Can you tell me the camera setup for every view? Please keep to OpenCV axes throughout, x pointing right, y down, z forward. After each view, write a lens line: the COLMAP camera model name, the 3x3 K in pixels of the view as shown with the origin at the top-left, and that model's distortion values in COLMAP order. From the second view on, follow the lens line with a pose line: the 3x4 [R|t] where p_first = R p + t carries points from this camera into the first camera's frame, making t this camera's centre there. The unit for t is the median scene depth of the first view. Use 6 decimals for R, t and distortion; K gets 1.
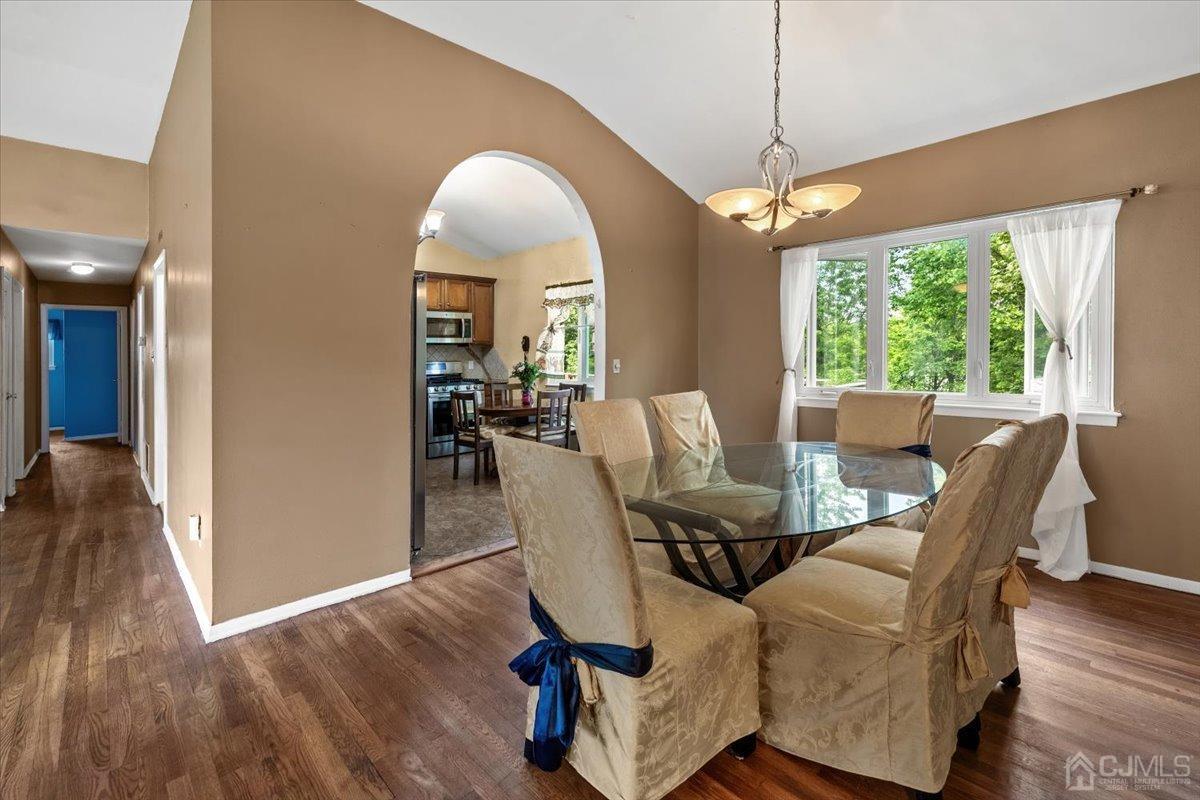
lens RADIAL K [[532.1, 0, 649.8], [0, 532.1, 359.1], [0, 0, 1]] dist [0.001845, 0.000123]
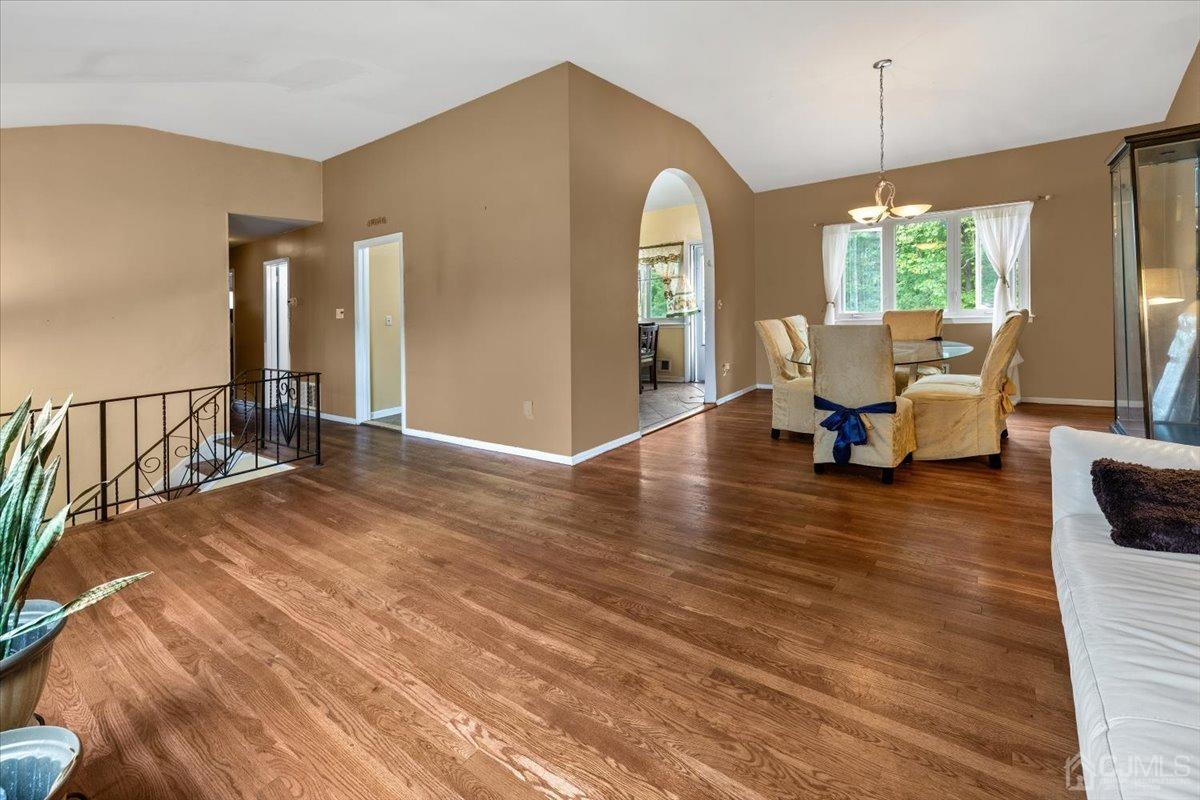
lens RADIAL K [[532.7, 0, 600.7], [0, 532.7, 321.5], [0, 0, 1]] dist [-0.002302, -0.000505]
pose [[0.992561, -0.038802, 0.115399, -0.829011], [0.036940, 0.999151, 0.018231, 0.030817], [-0.116009, -0.013832, 0.993152, -0.664844]]
